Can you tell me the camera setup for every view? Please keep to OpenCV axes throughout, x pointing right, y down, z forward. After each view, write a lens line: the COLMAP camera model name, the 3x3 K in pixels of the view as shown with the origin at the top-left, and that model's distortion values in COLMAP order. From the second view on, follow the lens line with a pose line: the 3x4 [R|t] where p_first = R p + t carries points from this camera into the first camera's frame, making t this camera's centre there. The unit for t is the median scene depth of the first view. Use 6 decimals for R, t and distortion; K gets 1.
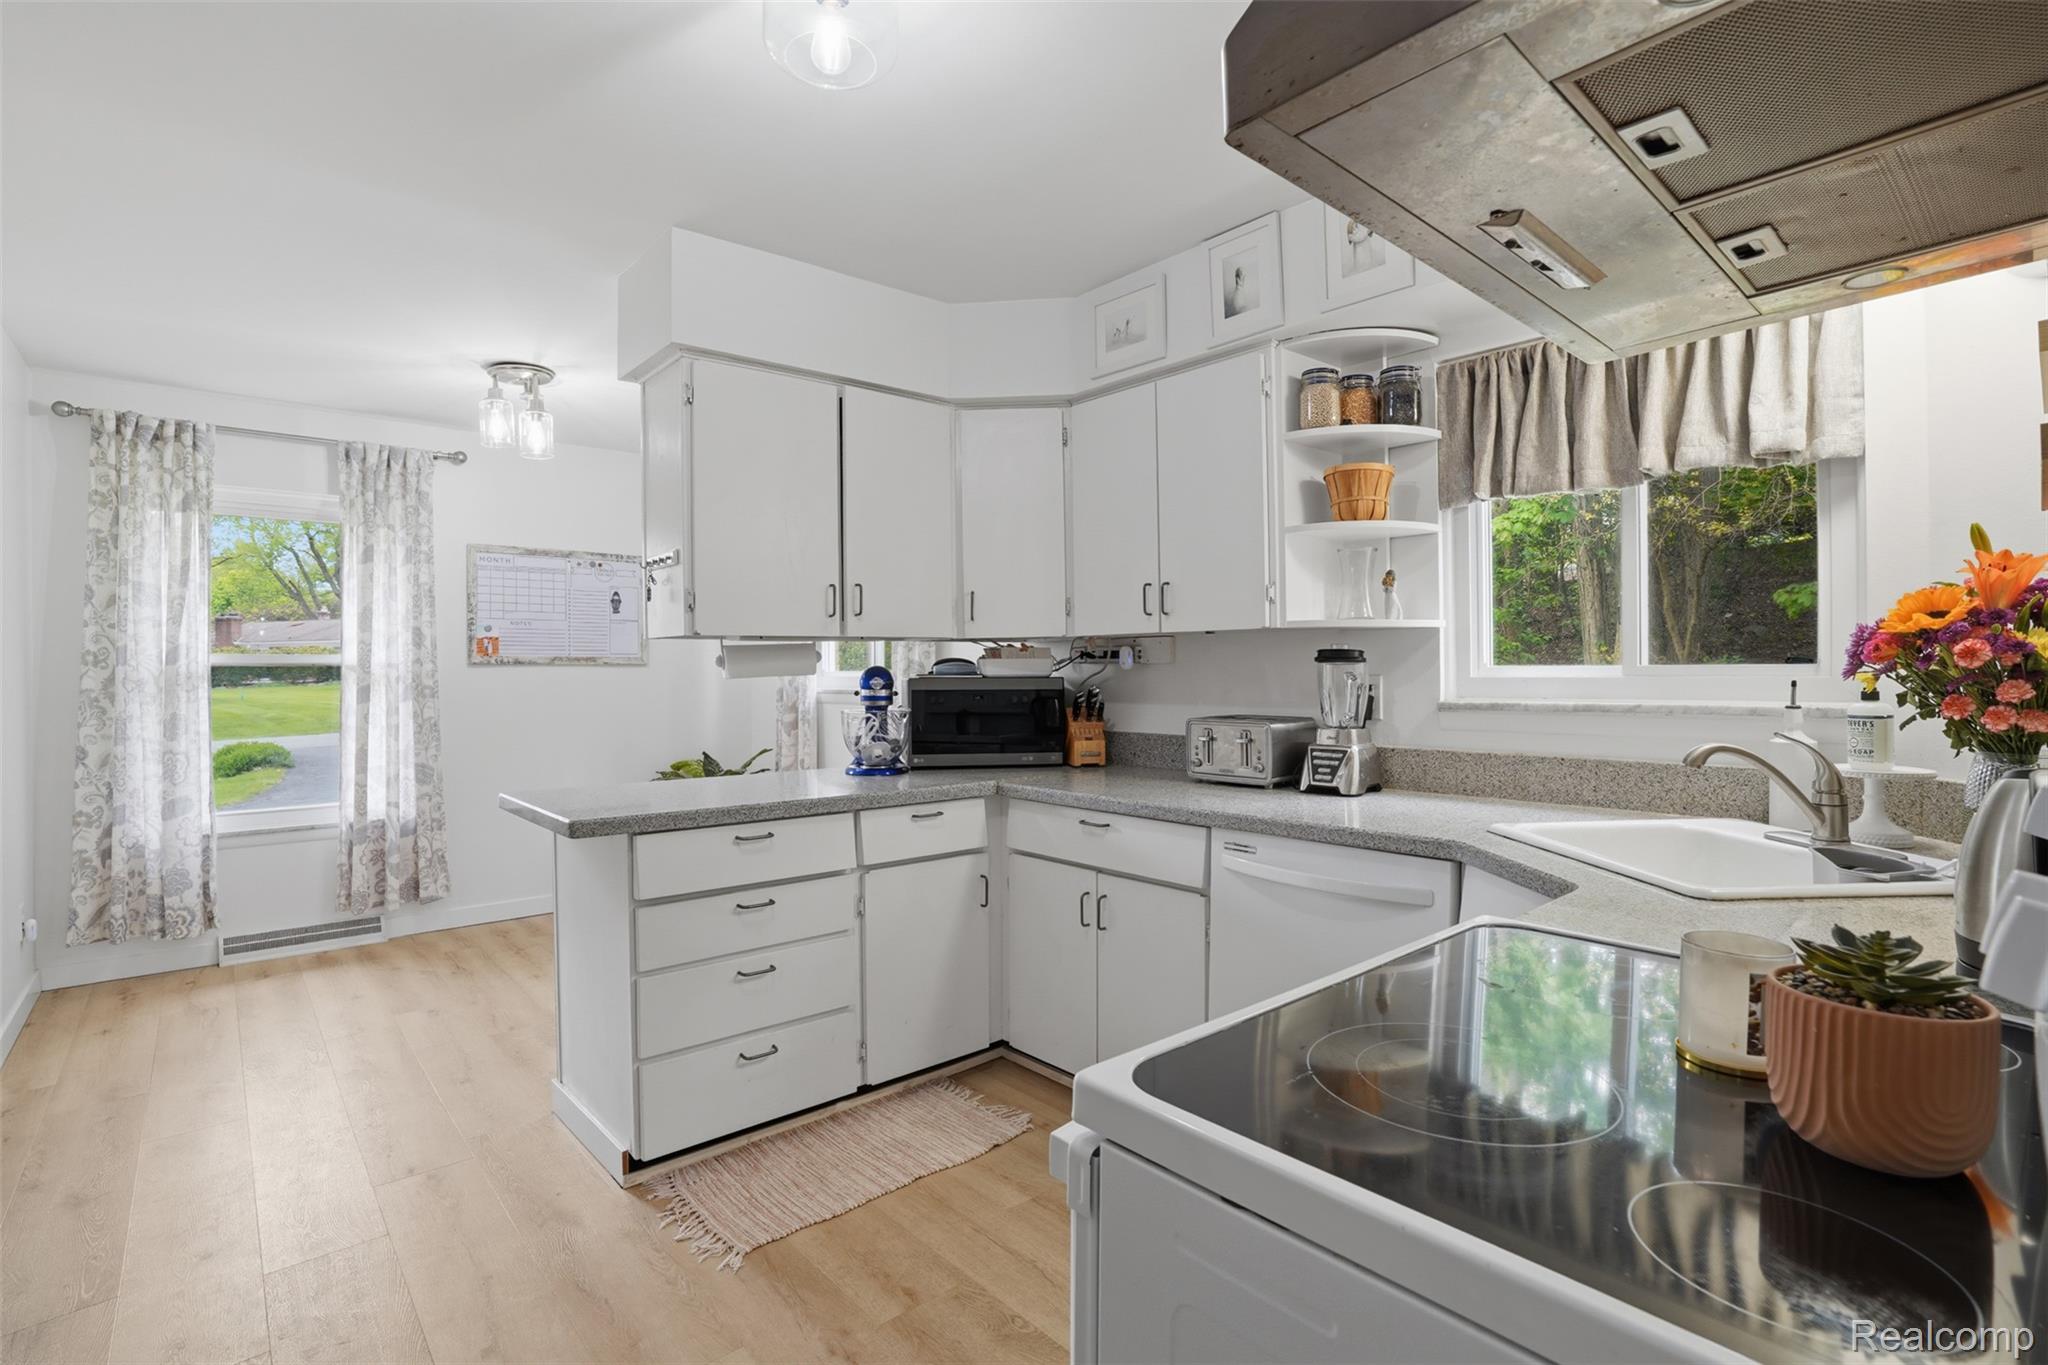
lens RADIAL K [[930.0, 0, 1080.5], [0, 930.0, 683.7], [0, 0, 1]] dist [-0.042222, 0.010768]
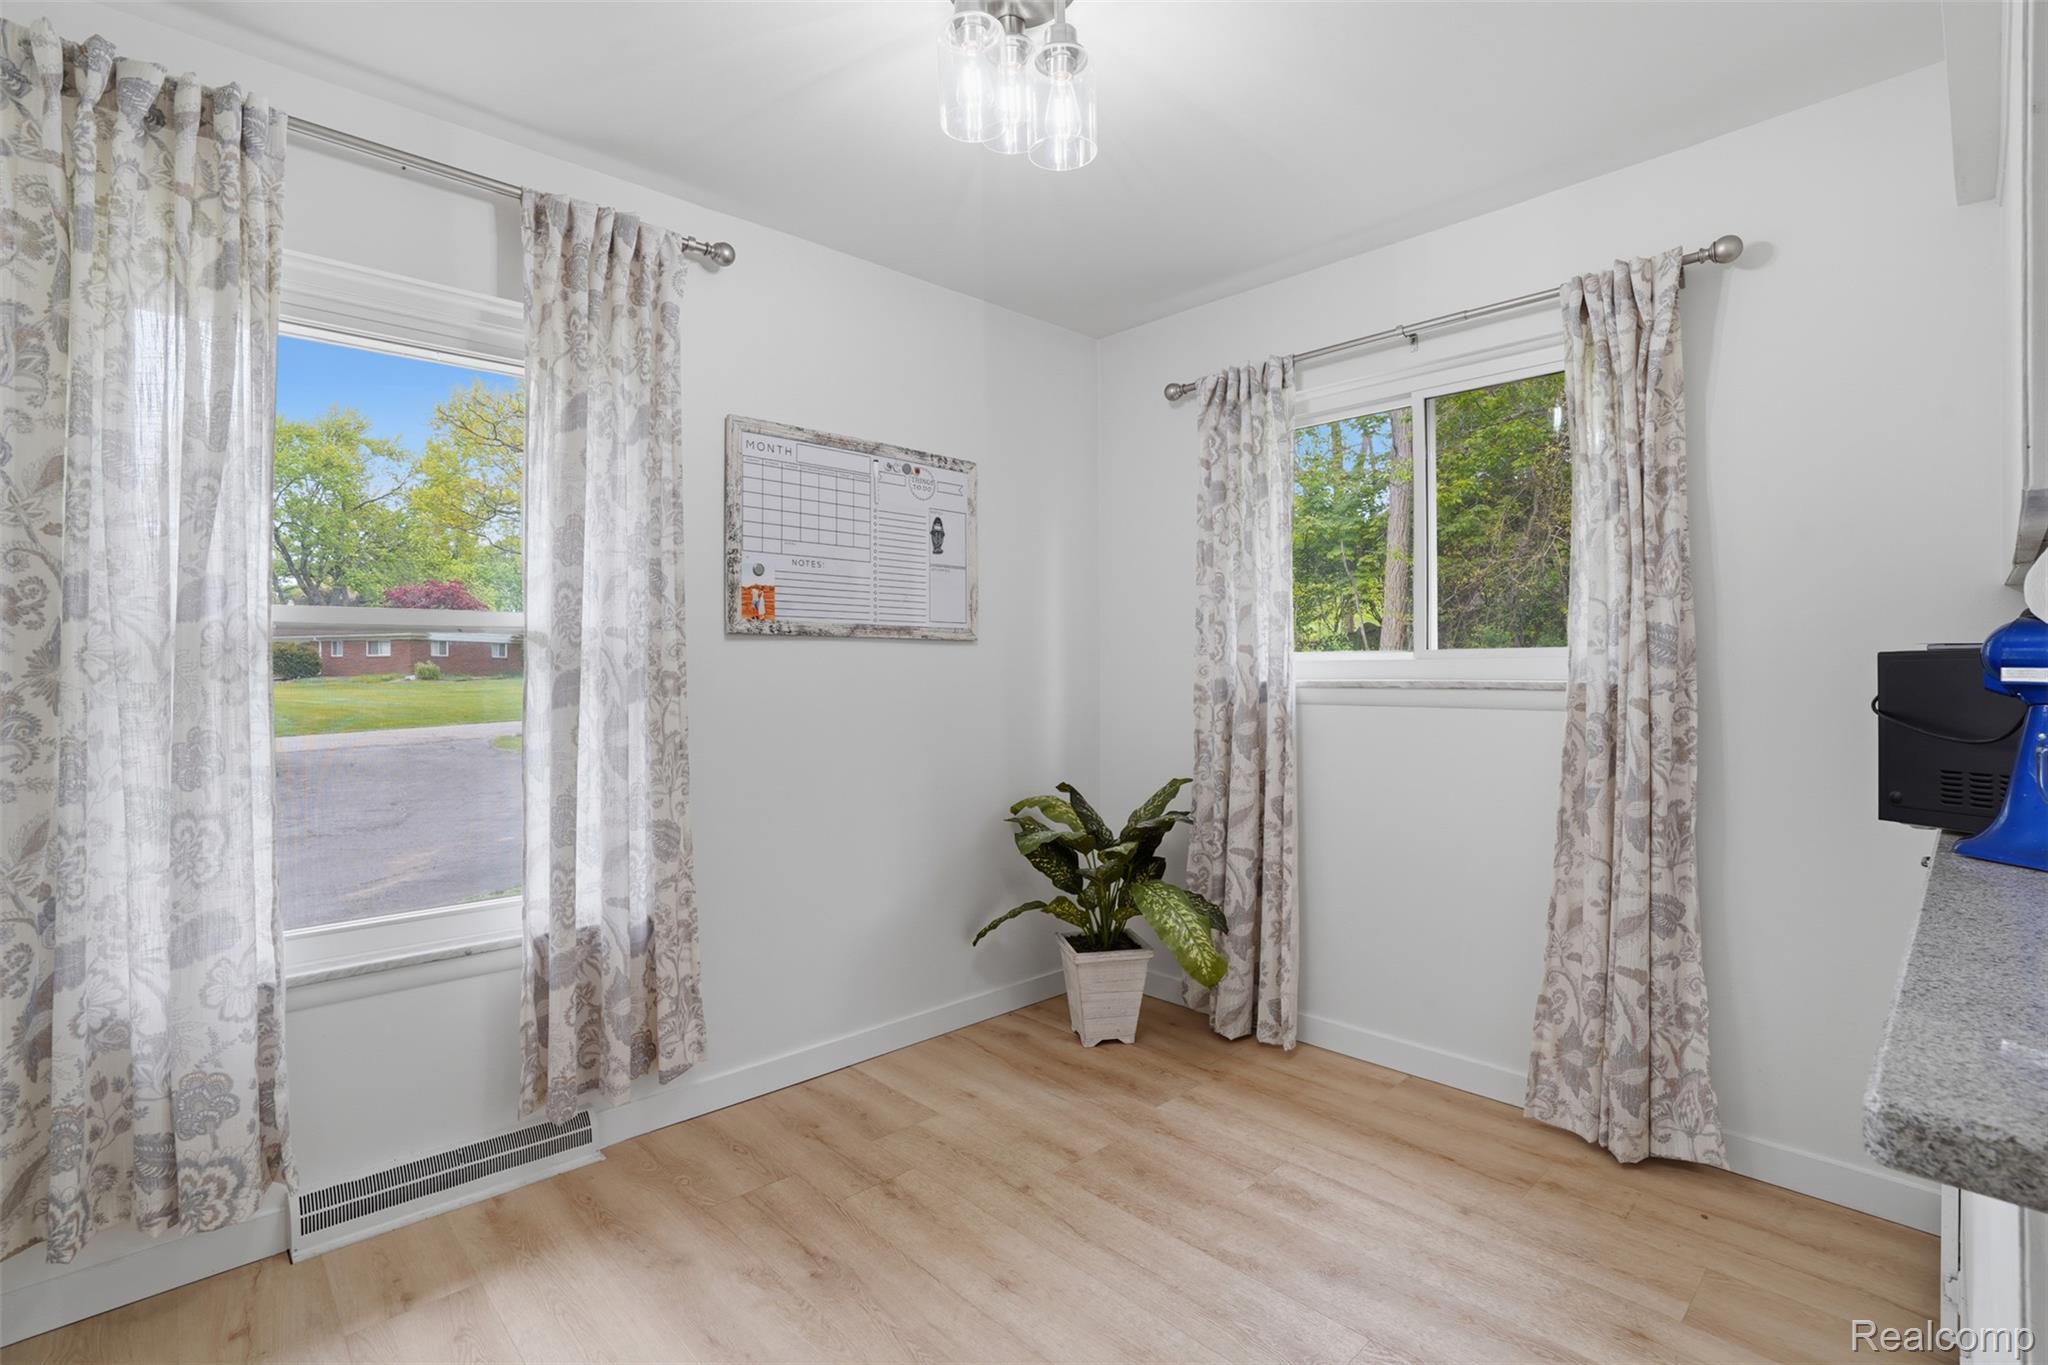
lens RADIAL K [[930.0, 0, 1093.5], [0, 930.0, 682.8], [0, 0, 1]] dist [-0.042222, 0.010768]
pose [[0.999418, 0.000016, 0.034125, -0.544624], [-0.000003, 1.000000, -0.000377, 0.009529], [-0.034125, 0.000376, 0.999418, 0.507511]]
